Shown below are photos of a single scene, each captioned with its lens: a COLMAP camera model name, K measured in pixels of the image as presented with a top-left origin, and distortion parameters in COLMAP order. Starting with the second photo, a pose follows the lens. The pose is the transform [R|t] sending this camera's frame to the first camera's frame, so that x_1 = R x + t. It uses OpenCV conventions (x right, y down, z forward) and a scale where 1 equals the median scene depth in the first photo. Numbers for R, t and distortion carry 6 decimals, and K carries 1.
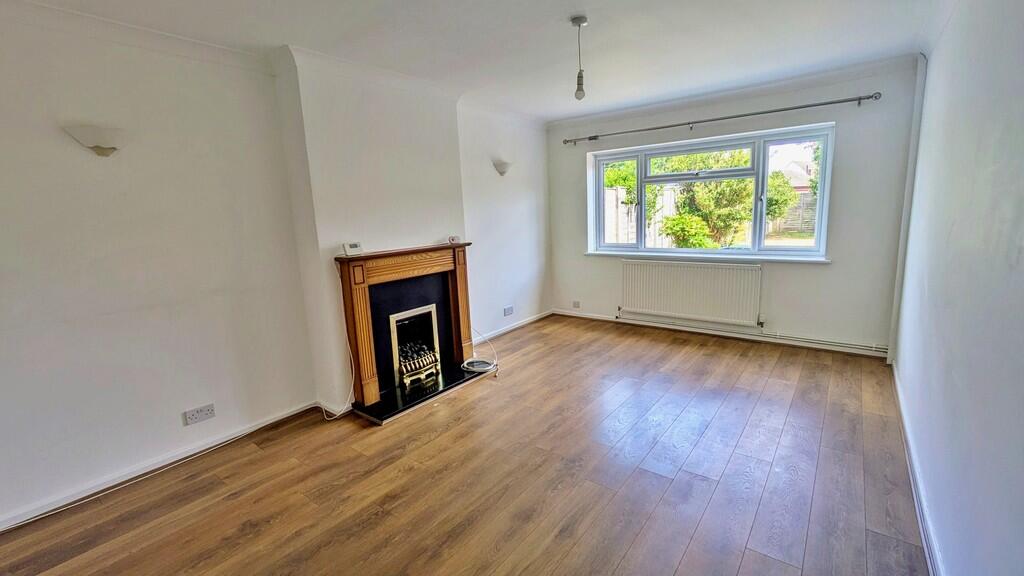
lens RADIAL K [[422.8, 0, 512.0], [0, 422.8, 288.0], [0, 0, 1]] dist [-0.001281, -0.000079]
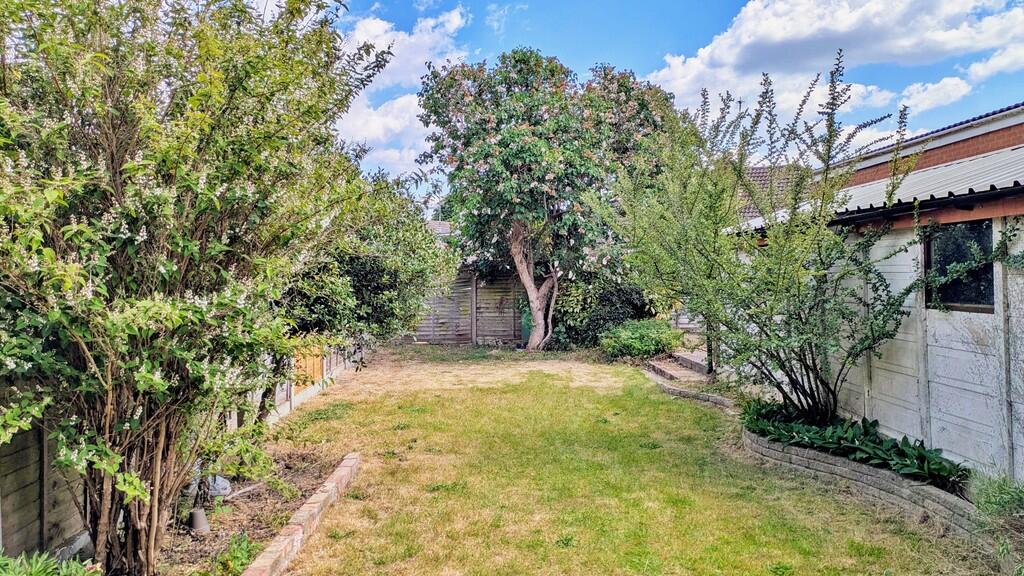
lens RADIAL K [[761.5, 0, 512.0], [0, 761.5, 288.0], [0, 0, 1]] dist [0.098977, -0.132826]
pose [[0.755931, 0.027684, 0.654066, 0.391505], [0.096387, 0.983510, -0.153027, -0.123623], [-0.647517, 0.178722, 0.740797, 0.635203]]
